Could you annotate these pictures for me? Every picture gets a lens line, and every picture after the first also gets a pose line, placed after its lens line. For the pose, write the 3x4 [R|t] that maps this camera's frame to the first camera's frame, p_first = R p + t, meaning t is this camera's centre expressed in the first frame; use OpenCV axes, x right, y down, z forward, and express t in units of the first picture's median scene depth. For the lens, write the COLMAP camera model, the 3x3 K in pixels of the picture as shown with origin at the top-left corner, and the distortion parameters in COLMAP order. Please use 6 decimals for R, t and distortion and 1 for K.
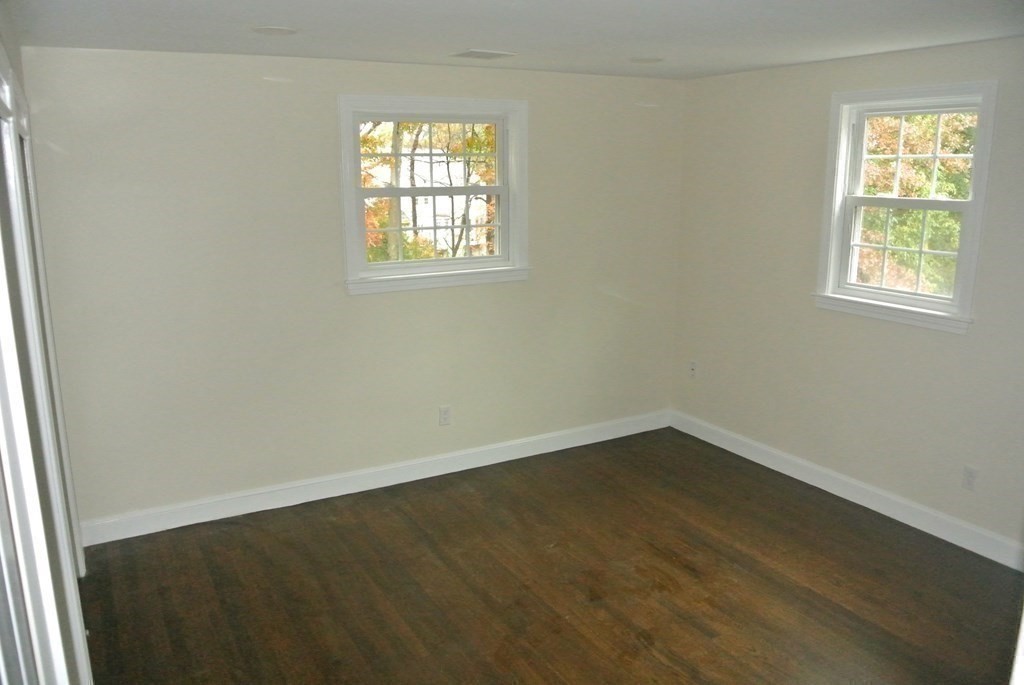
lens RADIAL K [[790.5, 0, 512.0], [0, 790.5, 342.5], [0, 0, 1]] dist [-0.068206, 0.011550]
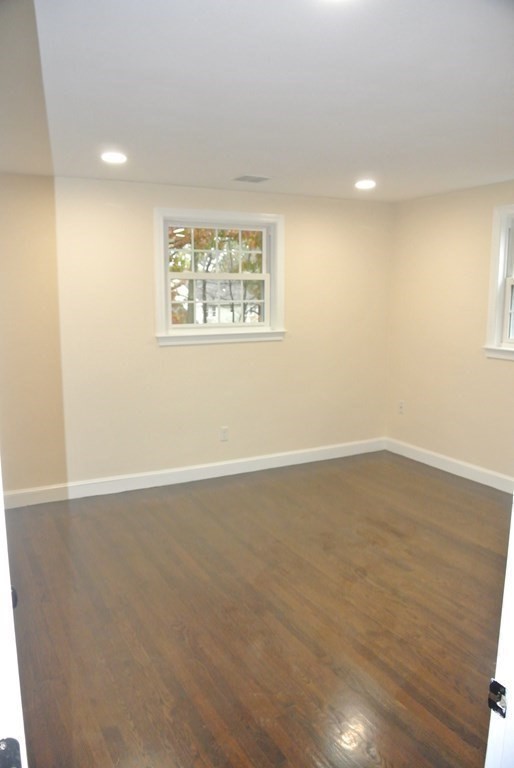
lens RADIAL K [[592.9, 0, 257.0], [0, 592.9, 384.0], [0, 0, 1]] dist [-0.068206, 0.011550]
pose [[0.999394, 0.008231, -0.033827, 0.012537], [-0.010340, 0.997982, -0.062657, 0.096407], [0.033243, 0.062969, 0.997462, -0.090954]]
